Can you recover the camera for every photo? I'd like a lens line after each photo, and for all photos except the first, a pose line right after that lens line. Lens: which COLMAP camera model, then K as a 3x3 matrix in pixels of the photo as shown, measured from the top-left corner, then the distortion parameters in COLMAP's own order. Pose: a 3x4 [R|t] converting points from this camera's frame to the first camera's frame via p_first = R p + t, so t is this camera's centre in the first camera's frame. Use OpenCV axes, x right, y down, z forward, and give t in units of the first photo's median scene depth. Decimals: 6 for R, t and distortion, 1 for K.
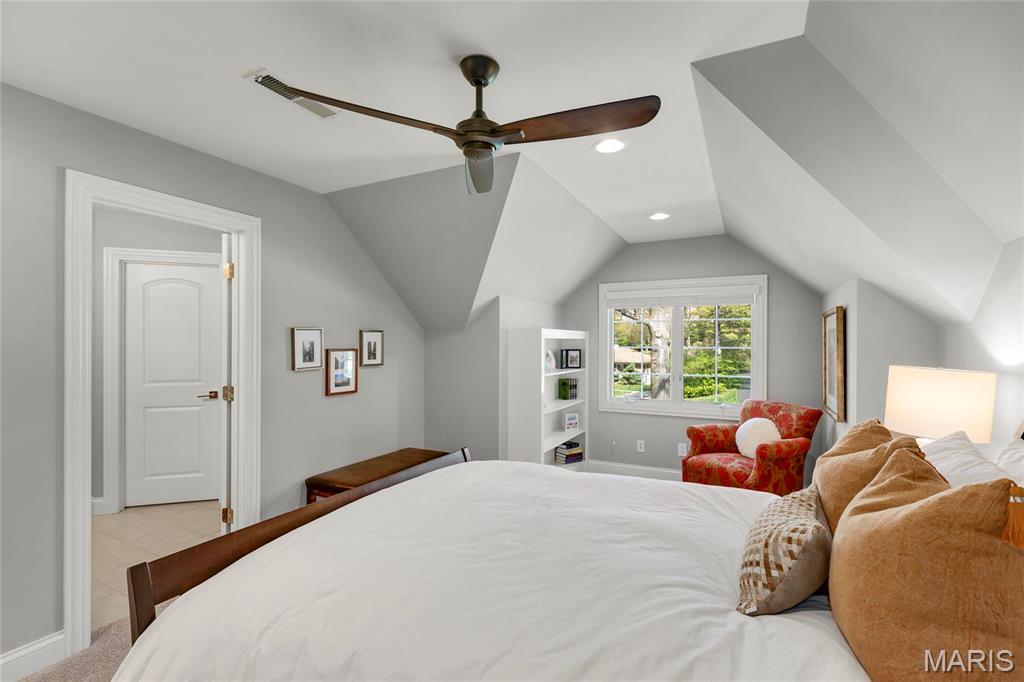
lens RADIAL K [[467.2, 0, 512.0], [0, 467.2, 341.0], [0, 0, 1]] dist [0.000011, -0.000053]
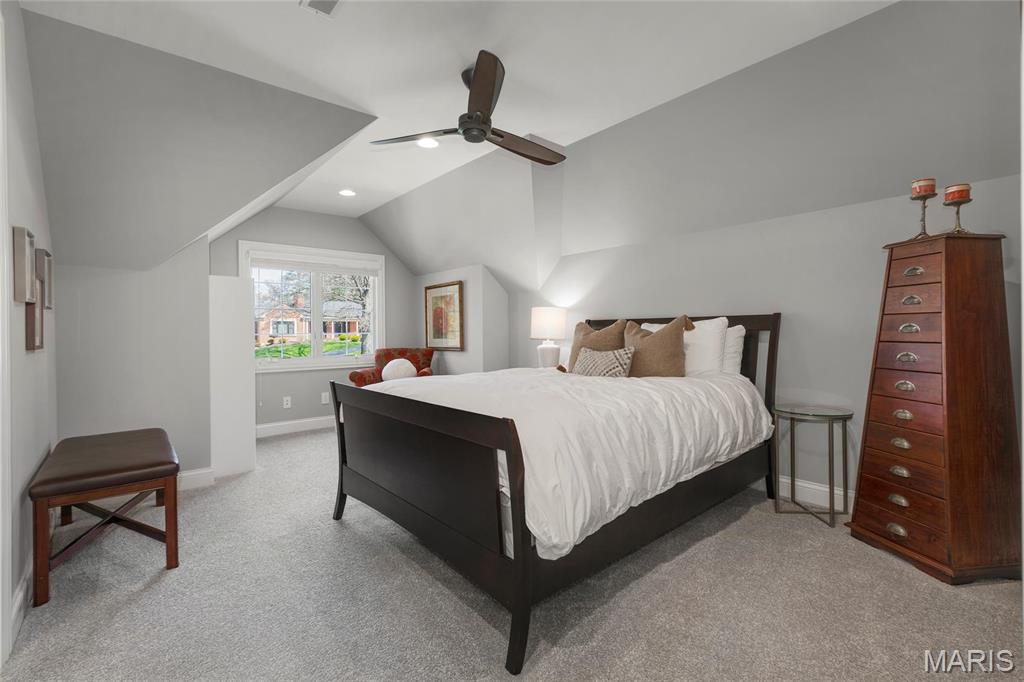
lens RADIAL K [[467.2, 0, 512.0], [0, 467.2, 341.0], [0, 0, 1]] dist [0.000011, -0.000053]
pose [[0.378633, -0.024627, 0.925219, -0.742317], [0.006801, 0.999693, 0.023826, 0.097624], [-0.925522, -0.002729, 0.378685, 0.203244]]
